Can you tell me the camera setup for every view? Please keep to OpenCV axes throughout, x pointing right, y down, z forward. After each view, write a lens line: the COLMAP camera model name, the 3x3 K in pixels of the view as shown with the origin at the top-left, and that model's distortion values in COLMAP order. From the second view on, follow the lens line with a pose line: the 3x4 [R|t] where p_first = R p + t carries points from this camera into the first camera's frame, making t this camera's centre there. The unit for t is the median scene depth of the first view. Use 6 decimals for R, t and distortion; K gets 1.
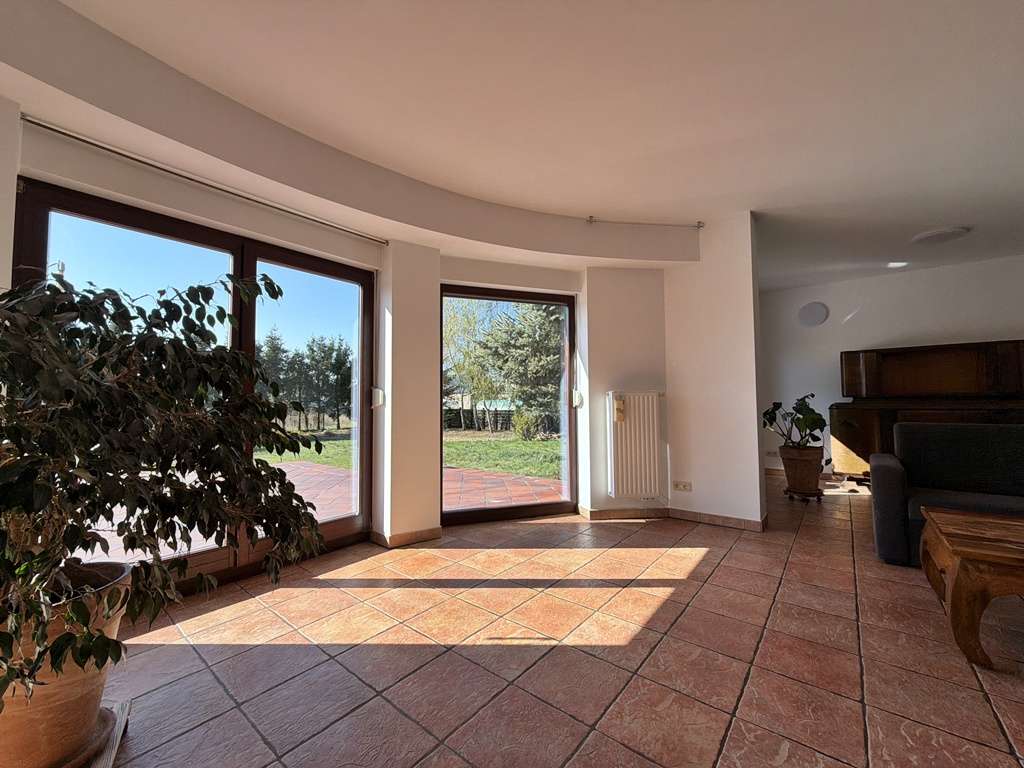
lens RADIAL K [[409.7, 0, 513.7], [0, 409.7, 382.1], [0, 0, 1]] dist [0.000813, -0.000087]
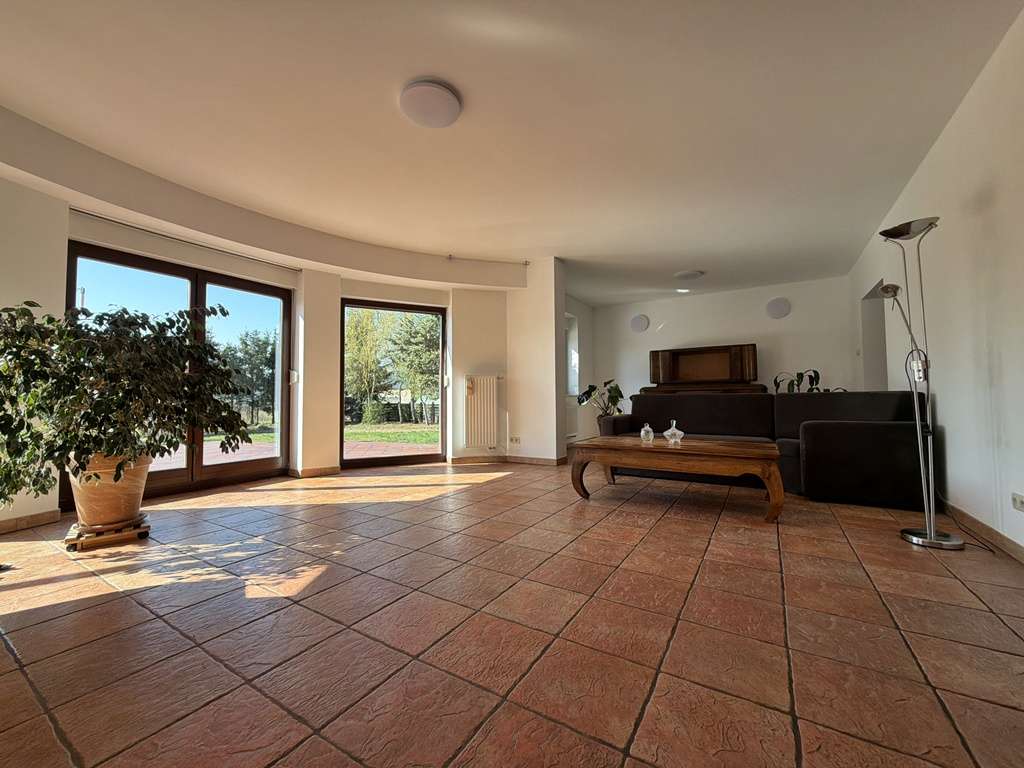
lens RADIAL K [[409.7, 0, 513.7], [0, 409.7, 382.1], [0, 0, 1]] dist [0.000813, -0.000087]
pose [[0.992472, 0.004628, 0.122385, 0.208602], [-0.005320, 0.999972, 0.005327, 0.034872], [-0.122357, -0.005938, 0.992468, -0.424242]]
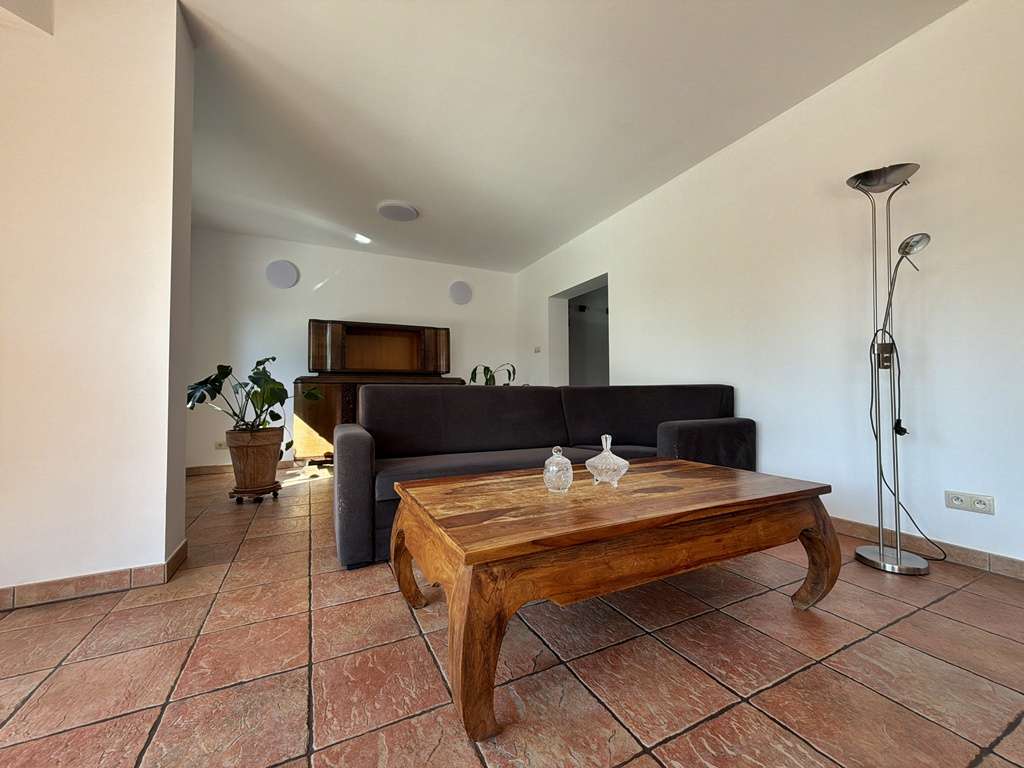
lens RADIAL K [[409.7, 0, 513.7], [0, 409.7, 382.1], [0, 0, 1]] dist [0.000813, -0.000087]
pose [[0.419353, 0.032954, 0.907225, 0.242819], [-0.038644, 0.999083, -0.018428, 0.075608], [-0.907000, -0.027331, 0.420242, 0.294484]]
